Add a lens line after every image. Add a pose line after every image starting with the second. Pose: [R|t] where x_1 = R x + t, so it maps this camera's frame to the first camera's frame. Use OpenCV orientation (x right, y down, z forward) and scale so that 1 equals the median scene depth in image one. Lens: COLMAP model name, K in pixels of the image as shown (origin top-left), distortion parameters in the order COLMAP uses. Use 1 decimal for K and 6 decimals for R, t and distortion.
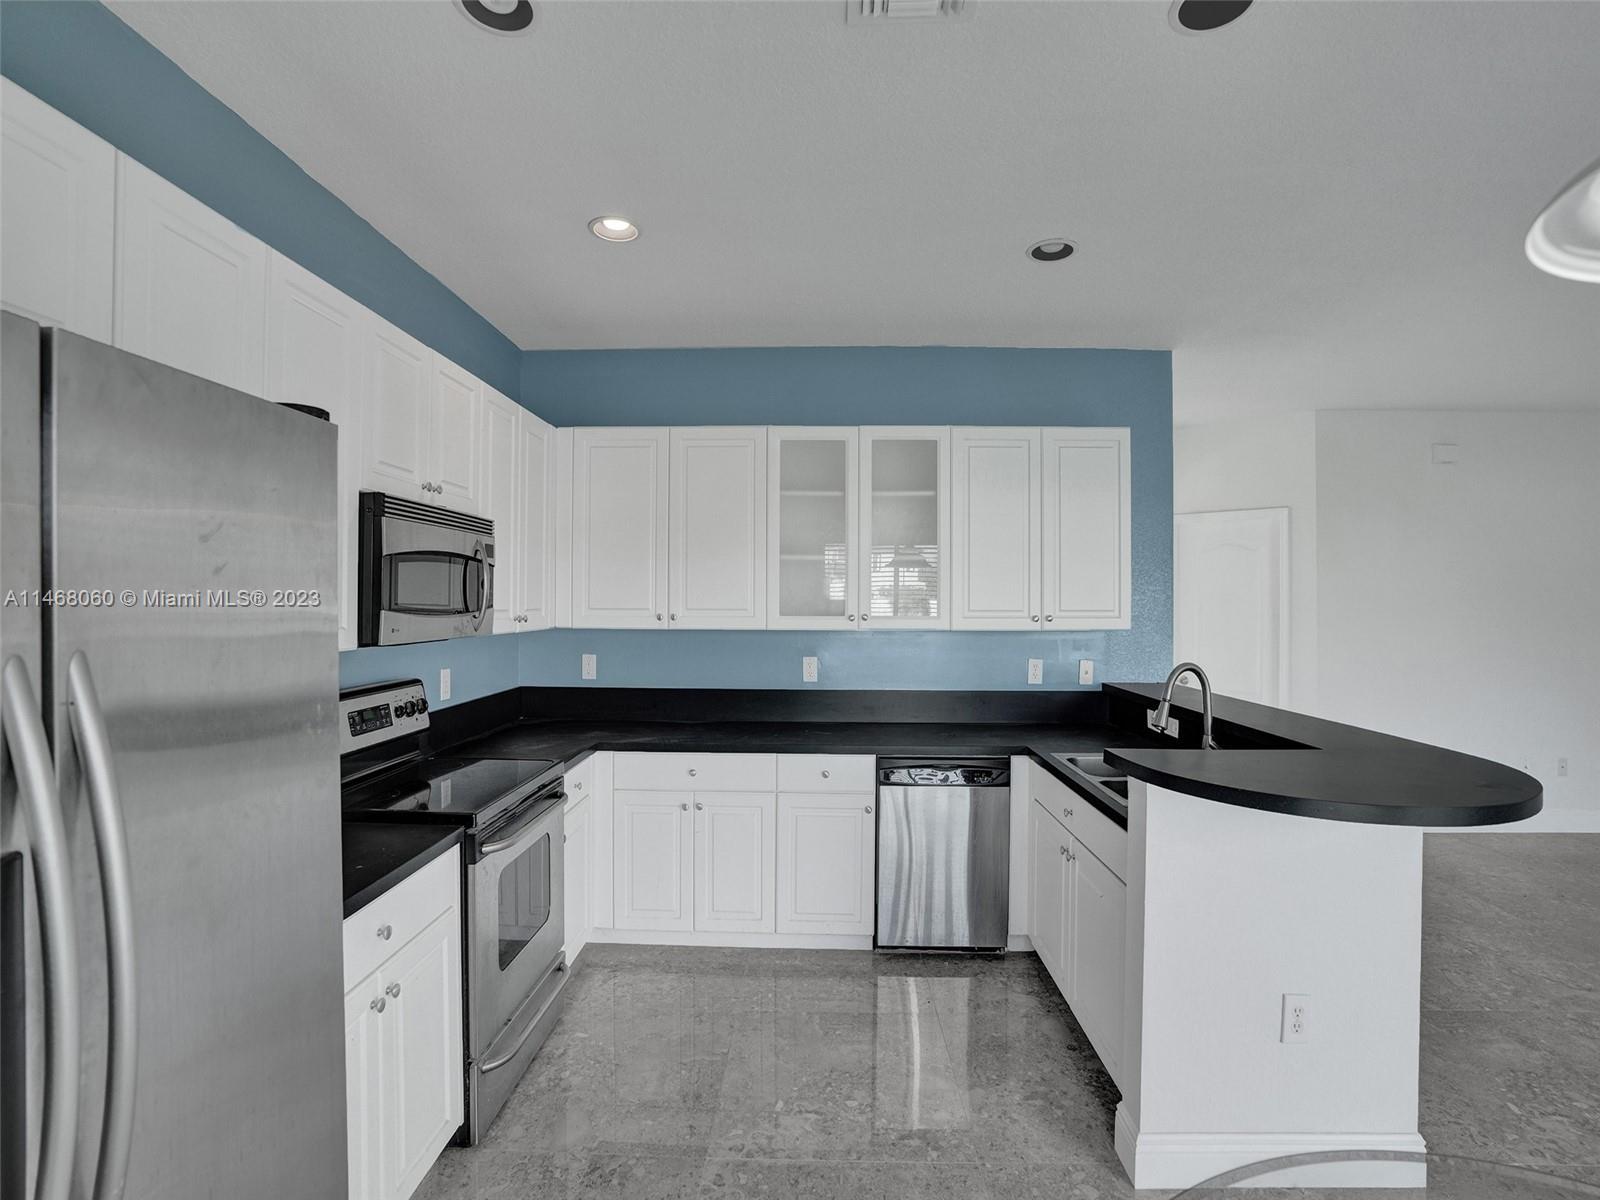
lens RADIAL K [[744.5, 0, 803.2], [0, 744.5, 592.9], [0, 0, 1]] dist [-0.065107, 0.022754]
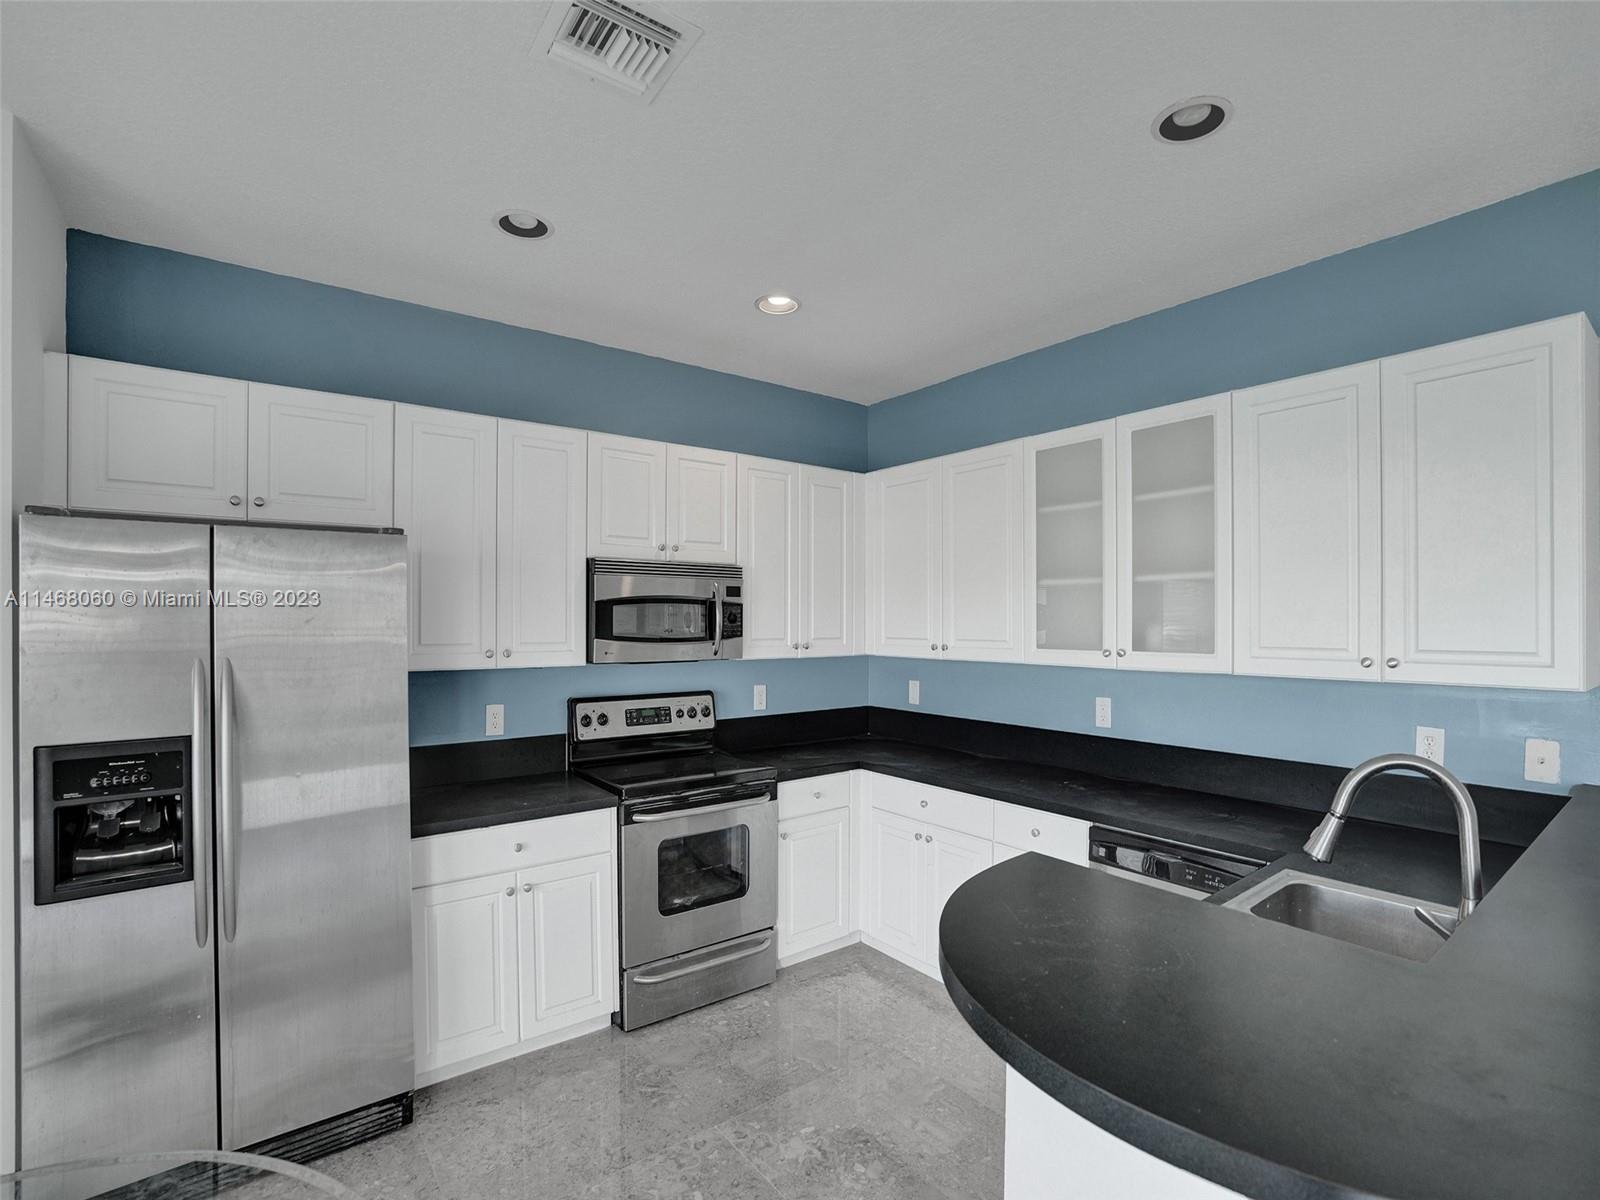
lens RADIAL K [[758.6, 0, 810.3], [0, 758.6, 617.4], [0, 0, 1]] dist [-0.063110, 0.025898]
pose [[0.629156, -0.007163, -0.777246, 0.542185], [0.009787, 0.999951, -0.001293, -0.008611], [0.777217, -0.006794, 0.629195, 0.241982]]
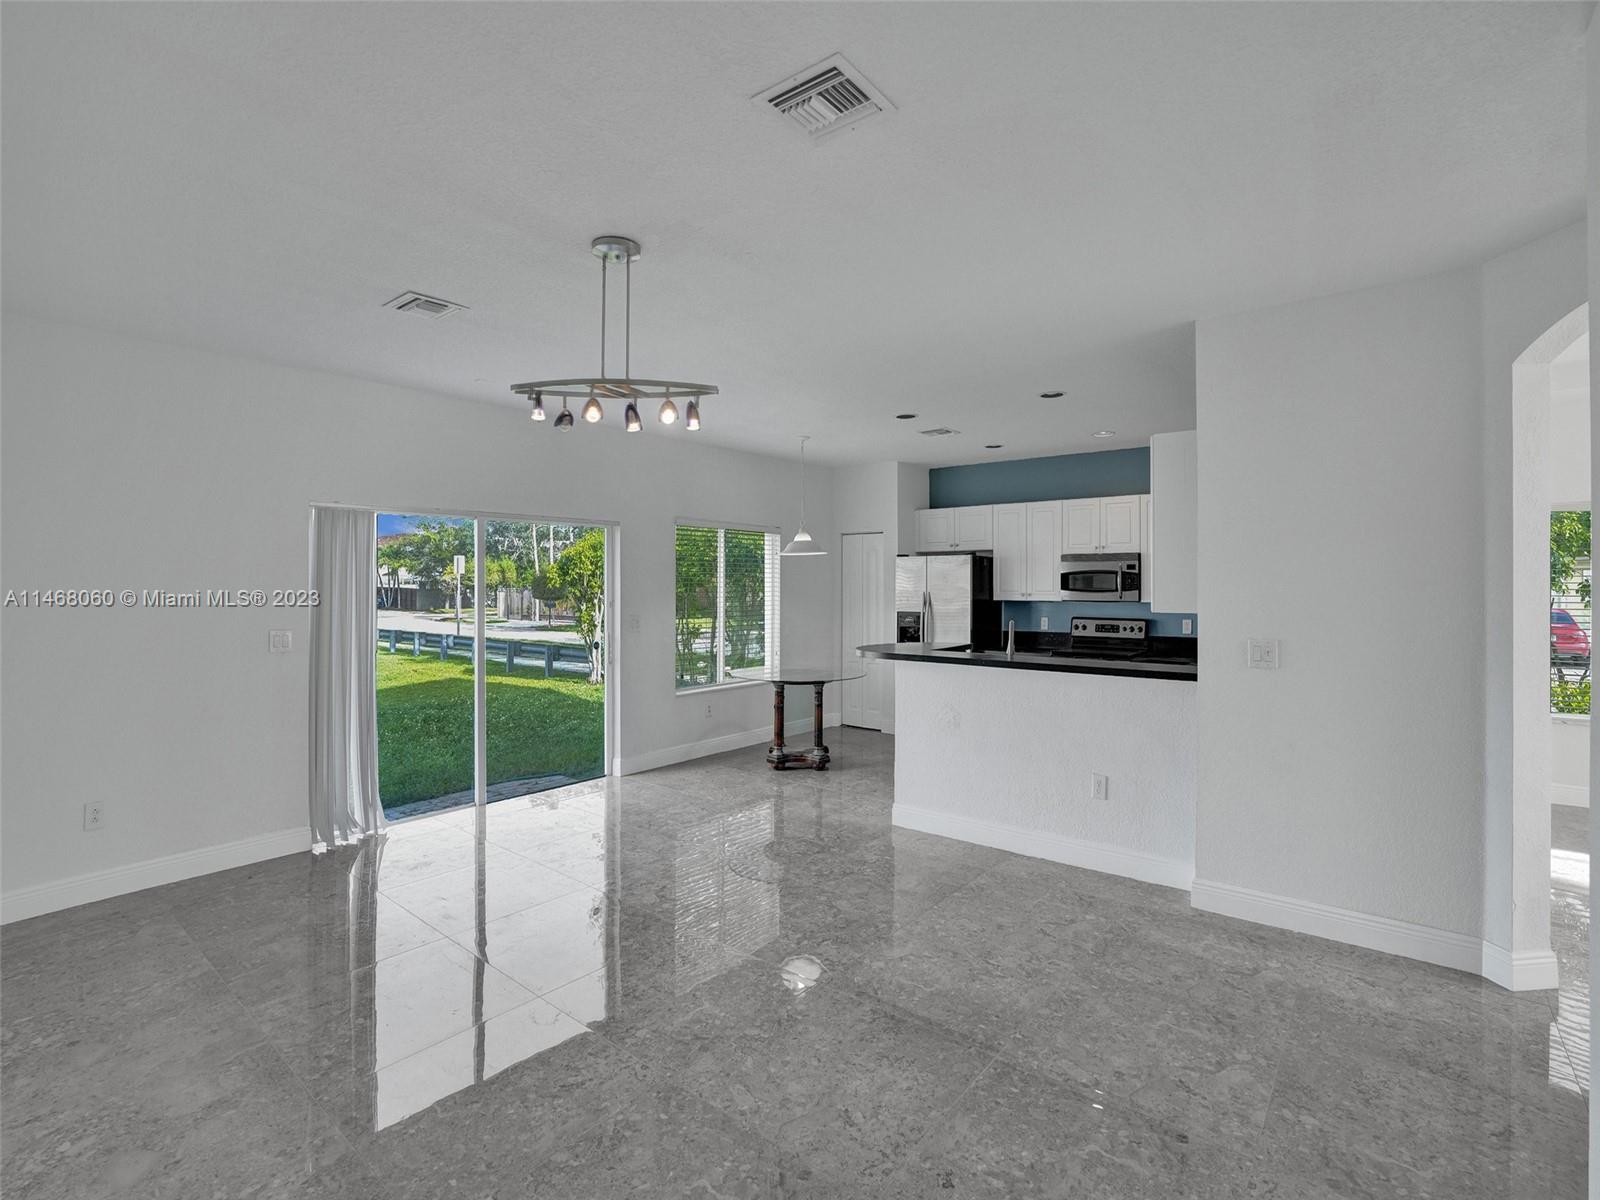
lens RADIAL K [[758.6, 0, 810.3], [0, 758.6, 617.4], [0, 0, 1]] dist [-0.063110, 0.025898]
pose [[-0.612801, 0.028030, -0.789740, 1.832211], [0.004420, 0.999477, 0.032044, 0.021601], [0.790225, 0.016146, -0.612605, 1.398002]]
